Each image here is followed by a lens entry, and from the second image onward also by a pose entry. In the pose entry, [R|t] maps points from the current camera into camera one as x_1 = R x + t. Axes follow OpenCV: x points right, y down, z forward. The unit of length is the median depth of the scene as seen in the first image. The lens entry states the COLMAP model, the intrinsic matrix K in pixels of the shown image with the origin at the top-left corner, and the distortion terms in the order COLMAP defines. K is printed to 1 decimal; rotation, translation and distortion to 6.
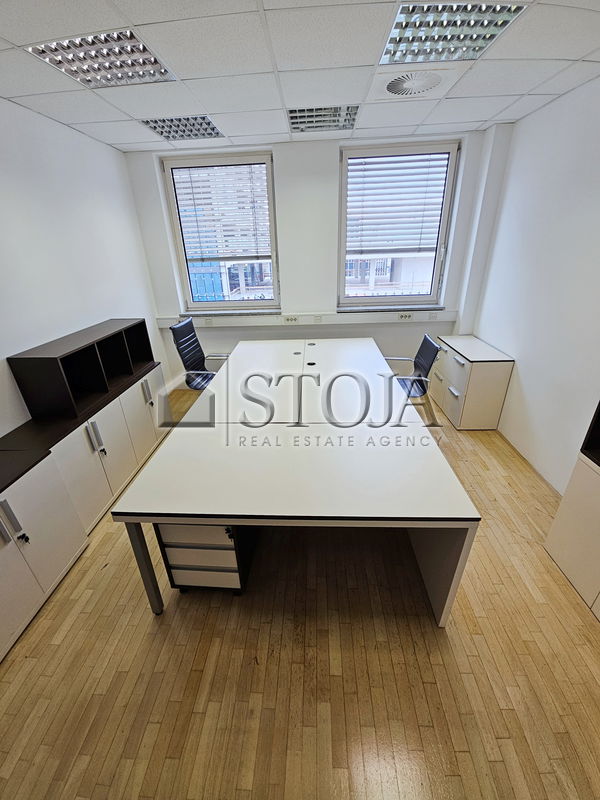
lens RADIAL K [[333.5, 0, 299.3], [0, 333.5, 390.5], [0, 0, 1]] dist [0.000596, -0.000416]
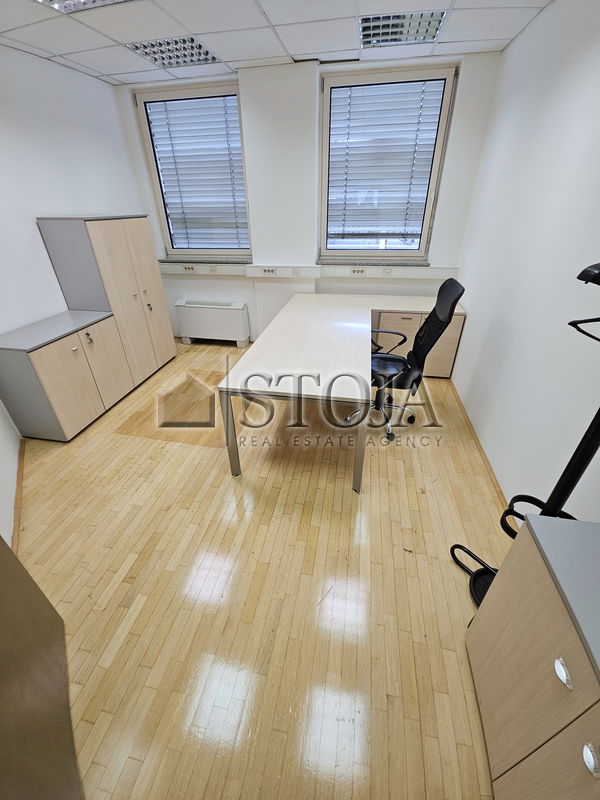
lens RADIAL K [[343.5, 0, 300.0], [0, 343.5, 400.0], [0, 0, 1]] dist [-0.015811, 0.000022]
pose [[0.989070, 0.090859, -0.116125, 0.259239], [-0.072819, 0.985830, 0.151118, -0.000780], [0.128210, -0.141010, 0.981671, -0.021262]]
